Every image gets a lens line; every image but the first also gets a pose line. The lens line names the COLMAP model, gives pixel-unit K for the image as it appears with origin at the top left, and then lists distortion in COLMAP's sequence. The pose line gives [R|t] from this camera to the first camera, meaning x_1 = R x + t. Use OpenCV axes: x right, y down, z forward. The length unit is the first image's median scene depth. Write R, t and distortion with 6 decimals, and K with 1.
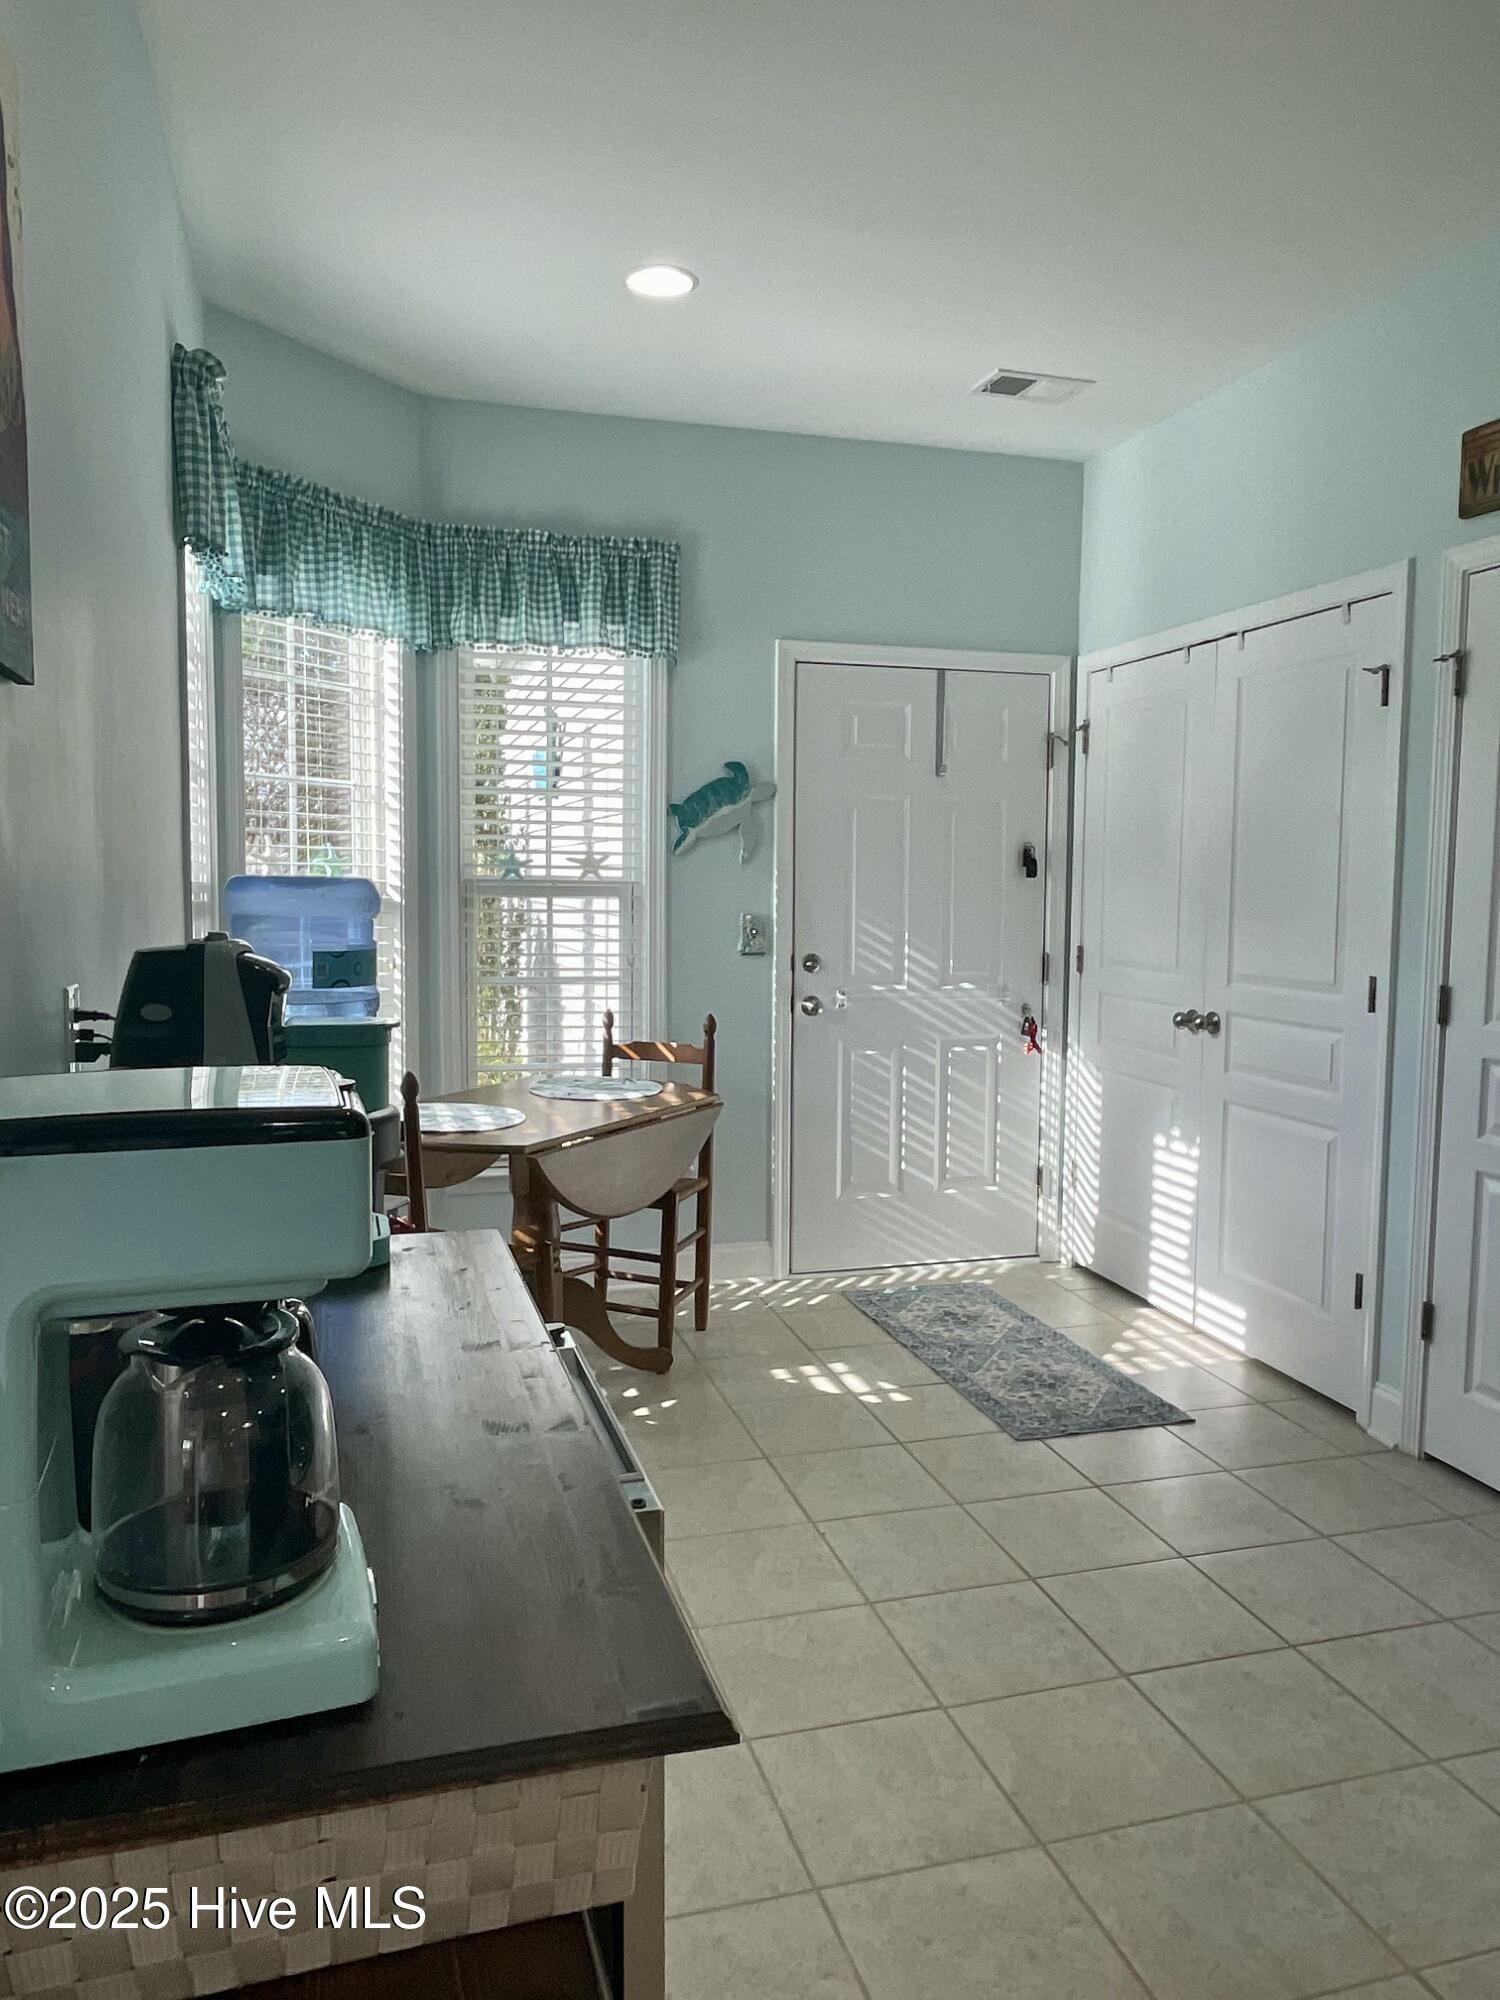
lens RADIAL K [[1394.8, 0, 738.6], [0, 1394.8, 997.1], [0, 0, 1]] dist [0.003408, -0.011123]
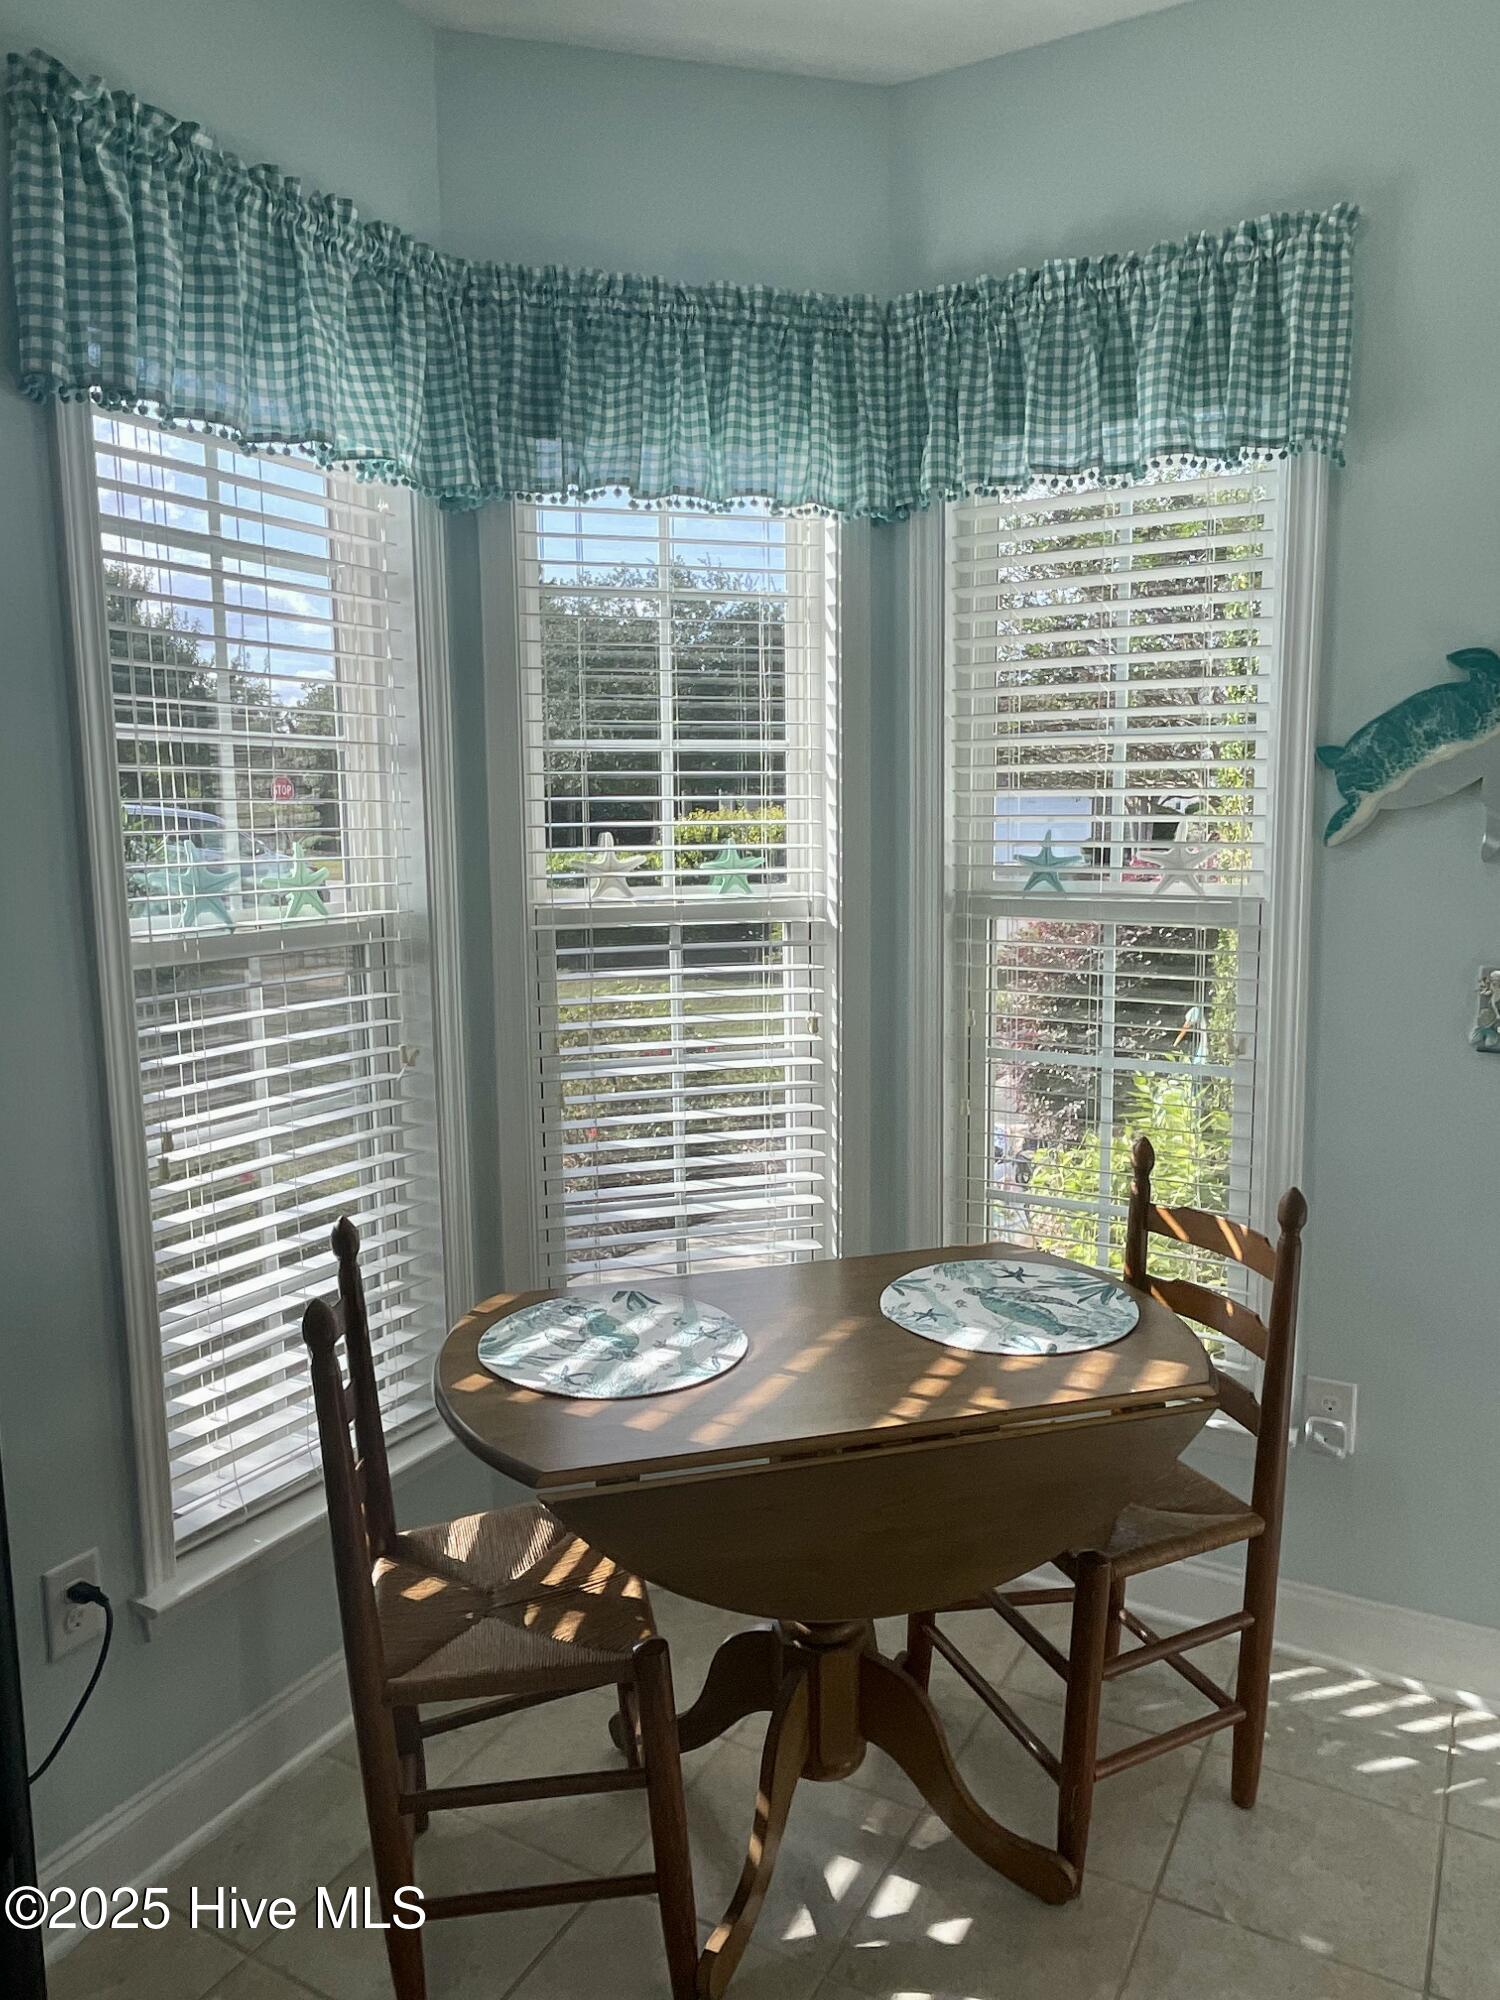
lens RADIAL K [[1394.8, 0, 750.5], [0, 1394.8, 1005.8], [0, 0, 1]] dist [0.003408, -0.011123]
pose [[0.701271, 0.075828, -0.708851, 0.179654], [-0.041787, 0.996990, 0.065311, -0.071864], [0.711669, -0.016180, 0.702328, 0.515960]]
